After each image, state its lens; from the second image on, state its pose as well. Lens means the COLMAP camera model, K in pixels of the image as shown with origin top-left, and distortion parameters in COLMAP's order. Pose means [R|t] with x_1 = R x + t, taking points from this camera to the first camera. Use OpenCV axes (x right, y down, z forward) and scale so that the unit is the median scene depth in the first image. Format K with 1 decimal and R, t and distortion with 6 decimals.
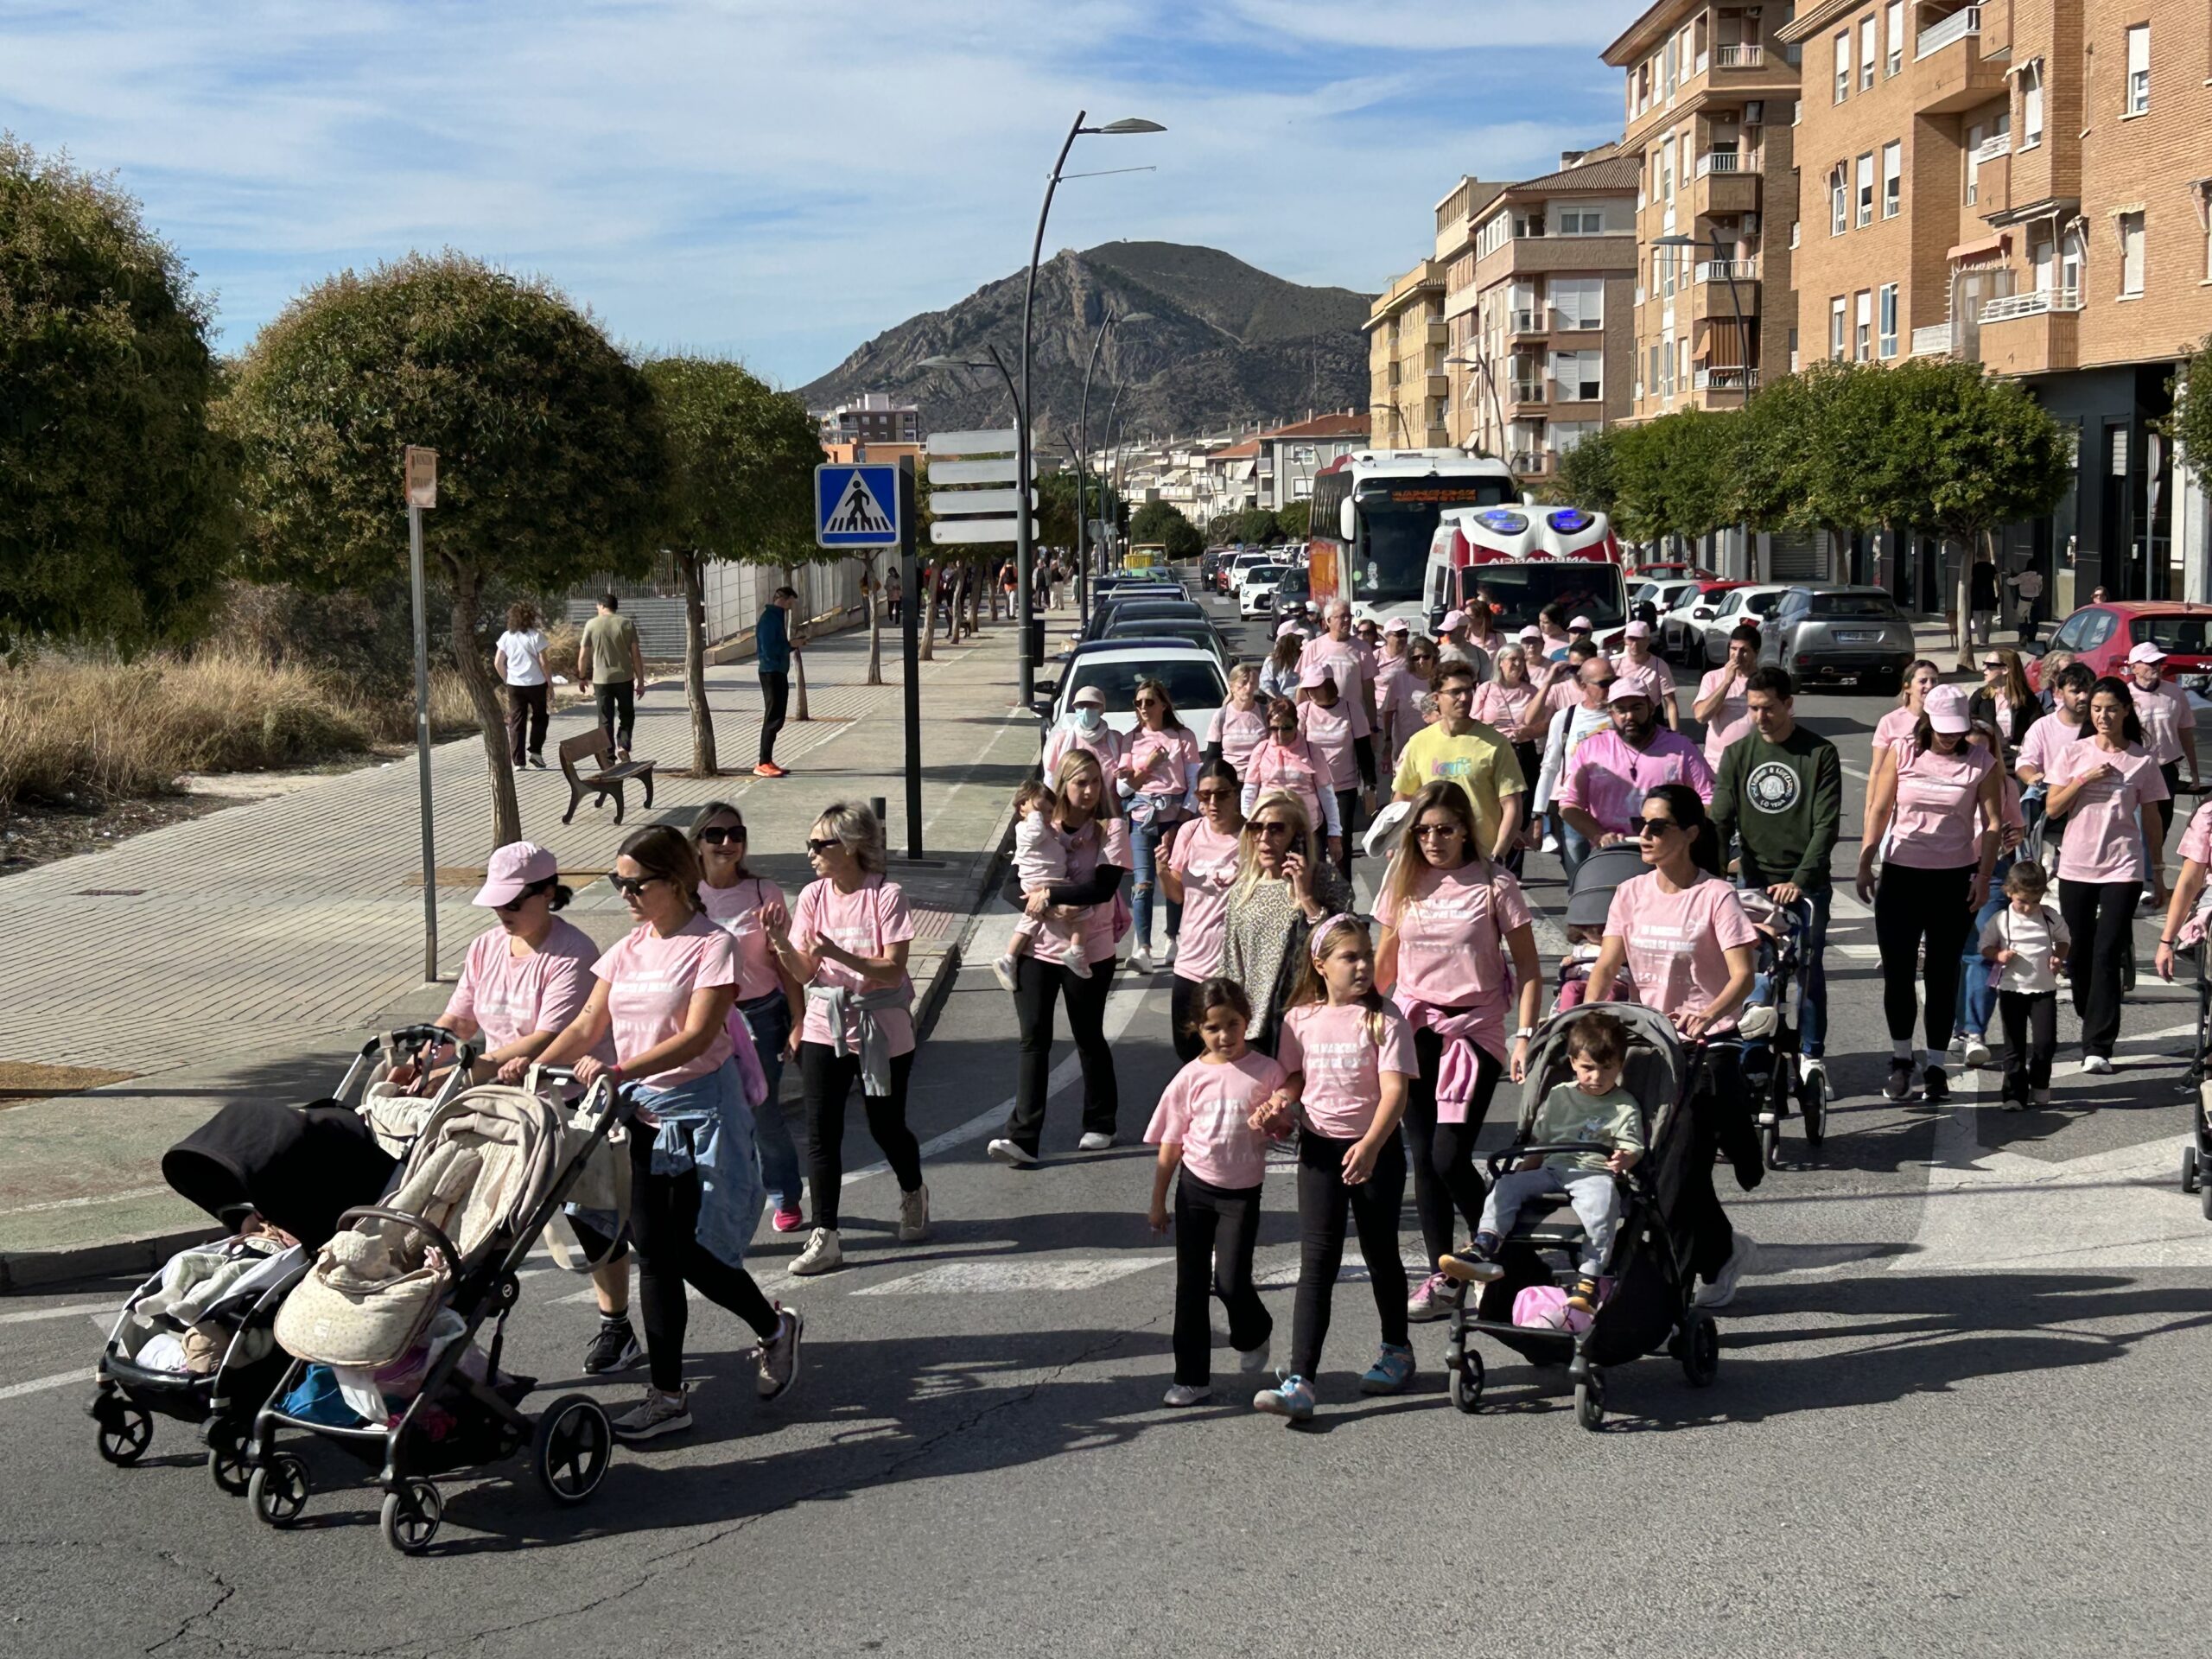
lens RADIAL K [[3429.1, 0, 1080.8], [0, 3429.1, 842.6], [0, 0, 1]] dist [0.223048, -0.778479]
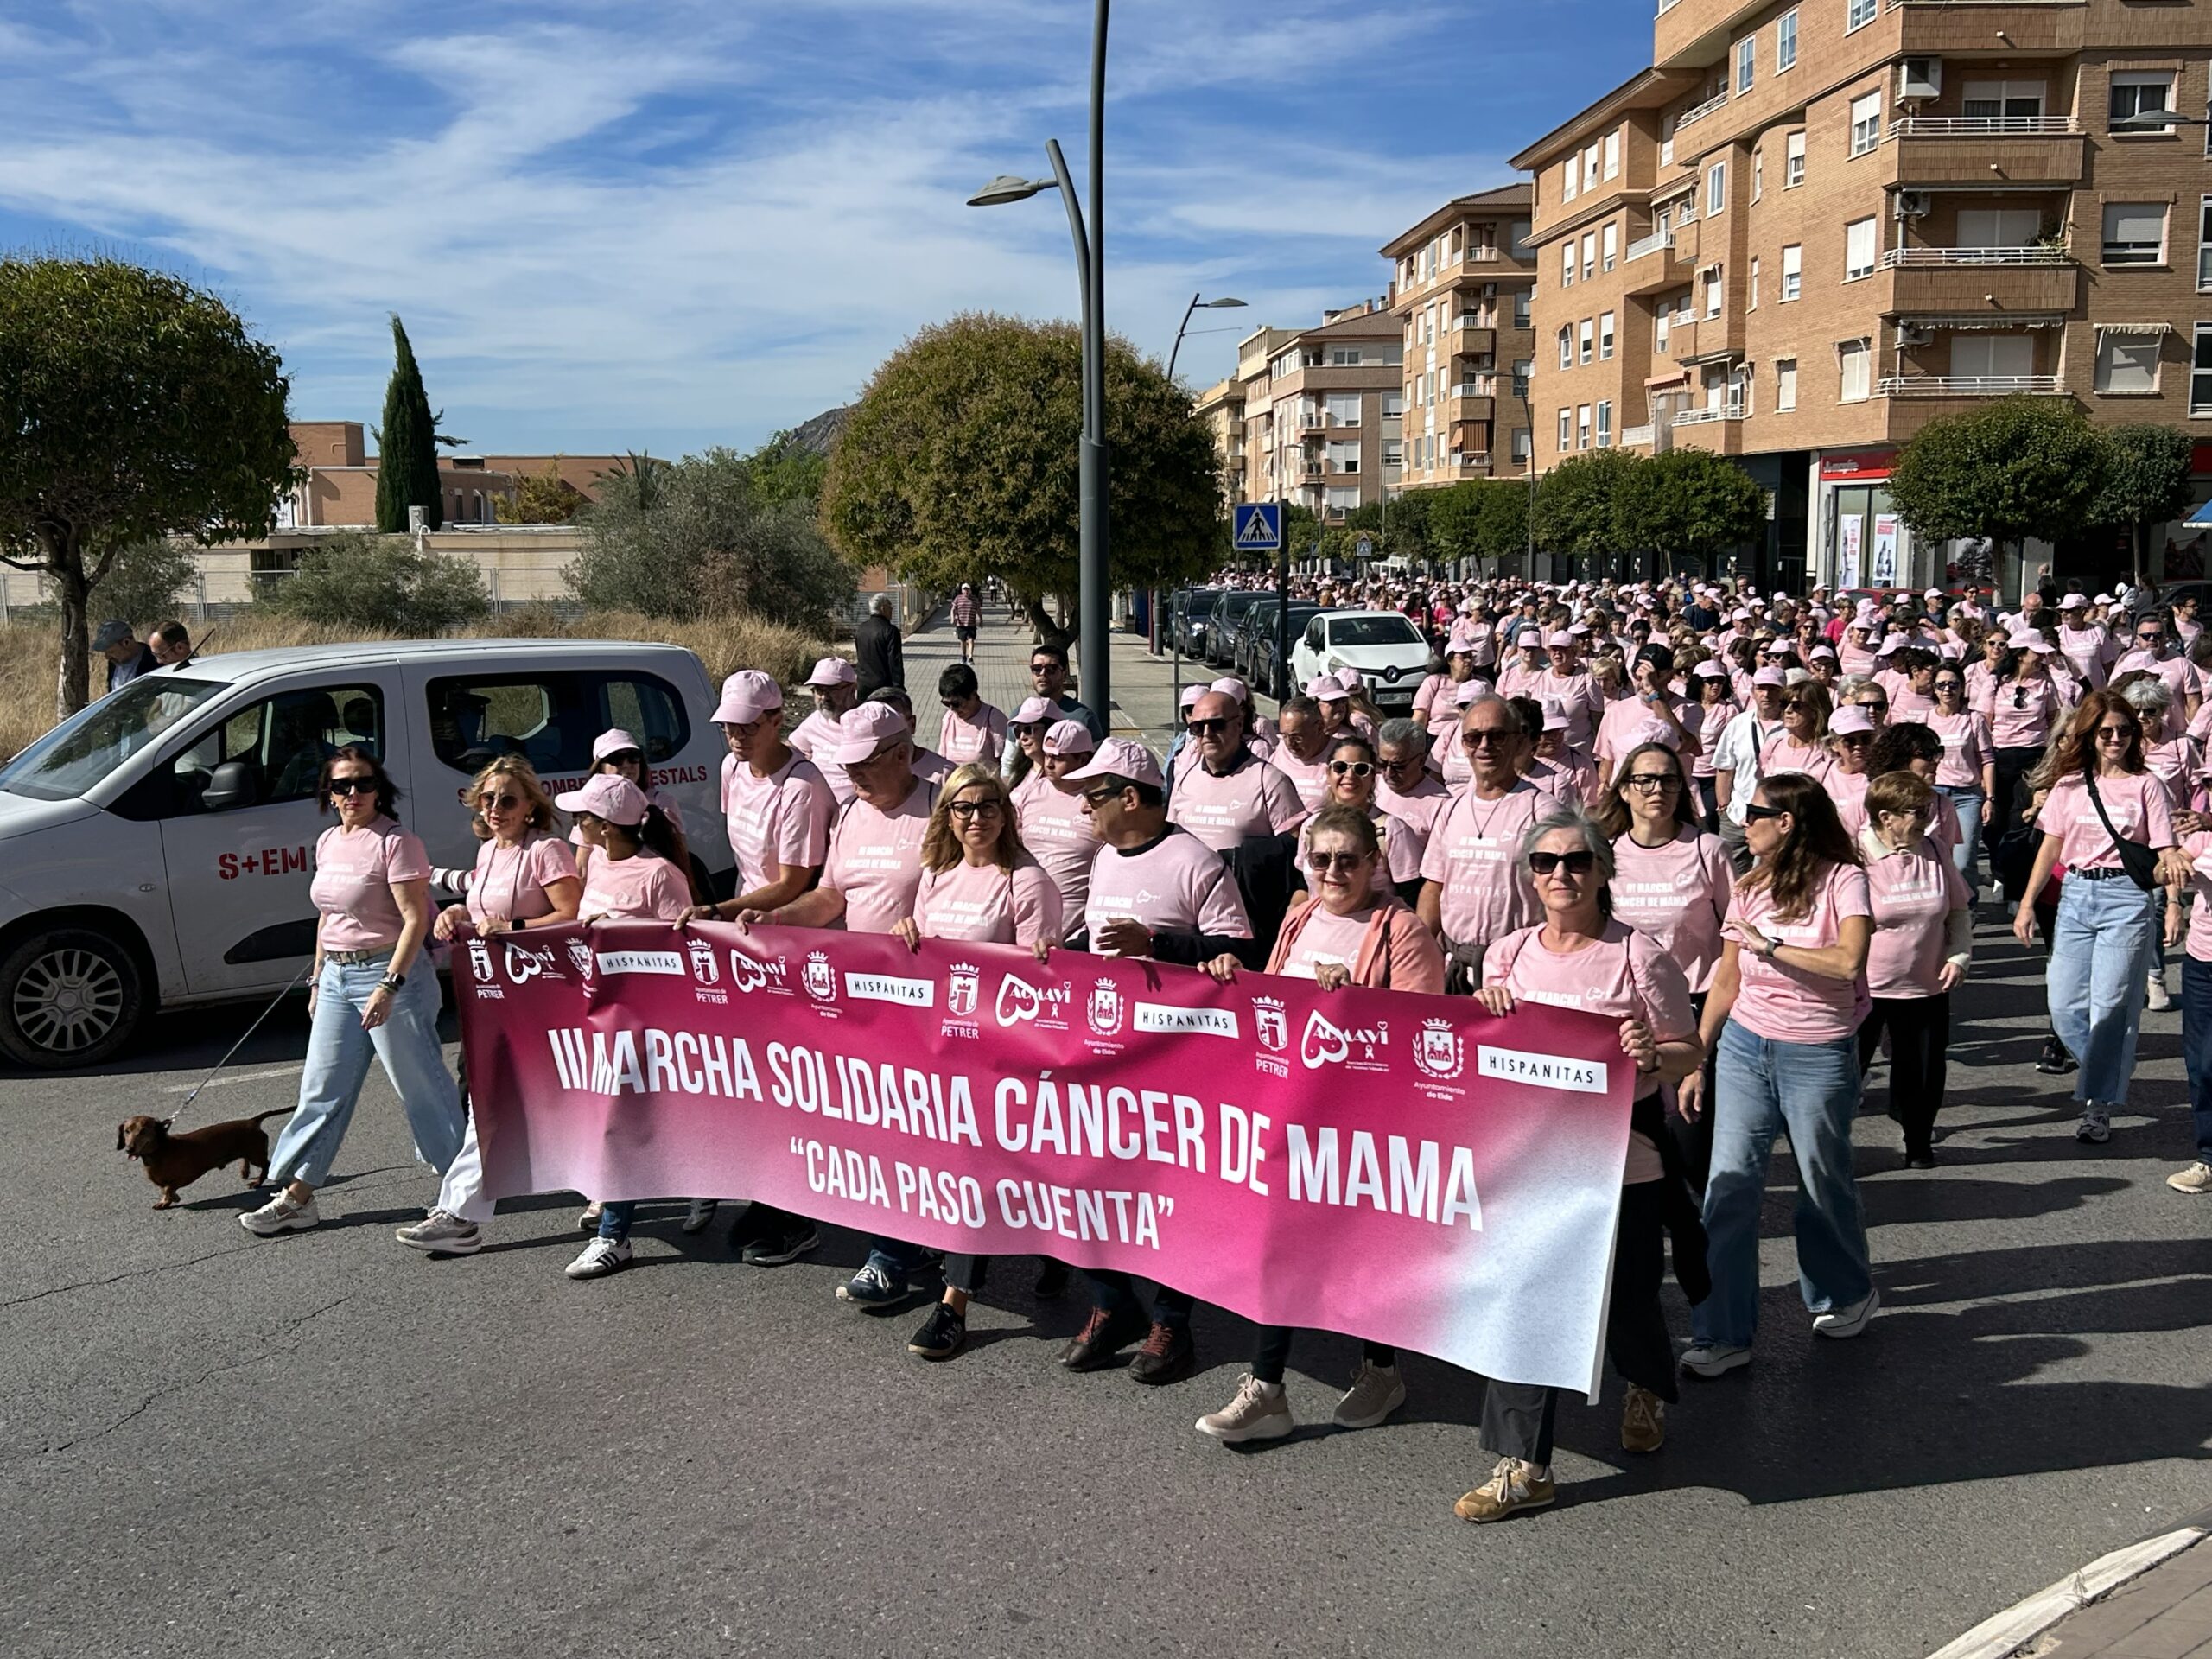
lens RADIAL K [[2319.4, 0, 1099.1], [0, 2319.4, 832.5], [0, 0, 1]] dist [0.111727, -0.229687]
pose [[0.997435, -0.003881, 0.071470, -0.085305], [0.001975, 0.999641, 0.026727, 0.010630], [-0.071549, -0.026518, 0.997085, -0.074974]]
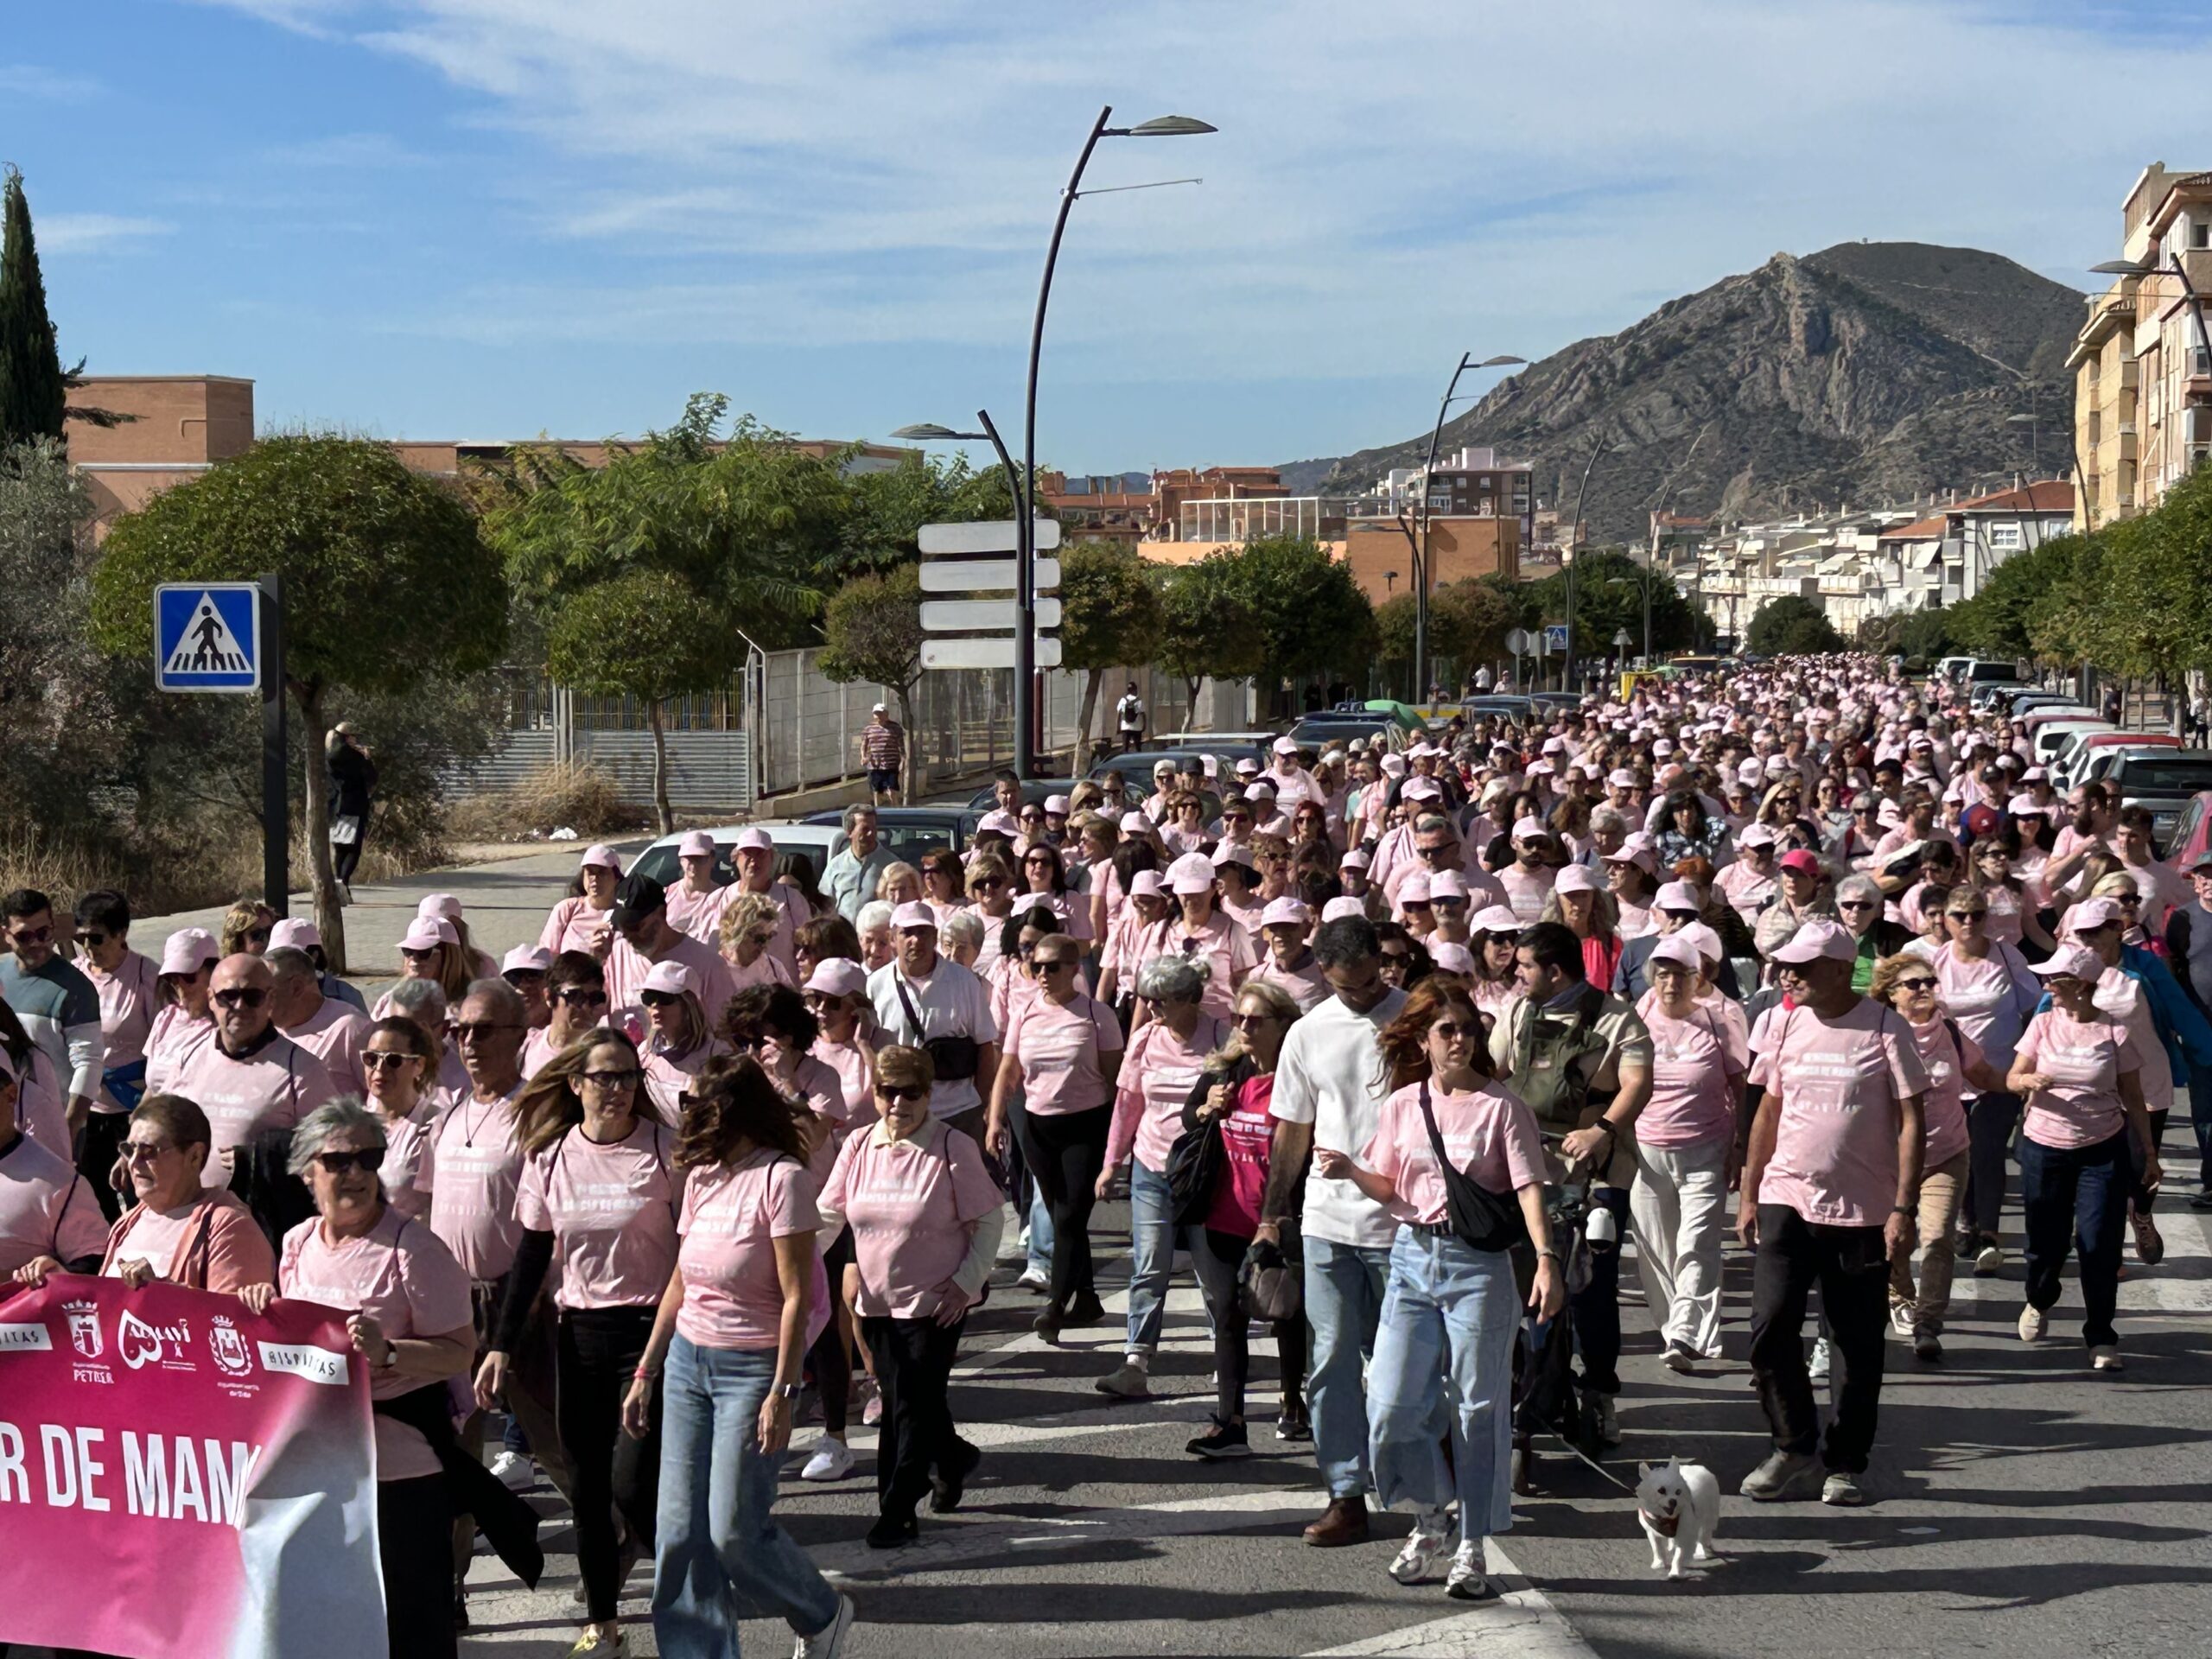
lens RADIAL K [[4581.0, 0, 1071.9], [0, 4581.0, 871.8], [0, 0, 1]] dist [0.260758, -1.199555]
pose [[0.987136, 0.024168, -0.158046, 0.104947], [-0.029966, 0.998959, -0.034406, -0.005785], [0.157050, 0.038699, 0.986832, 0.004479]]
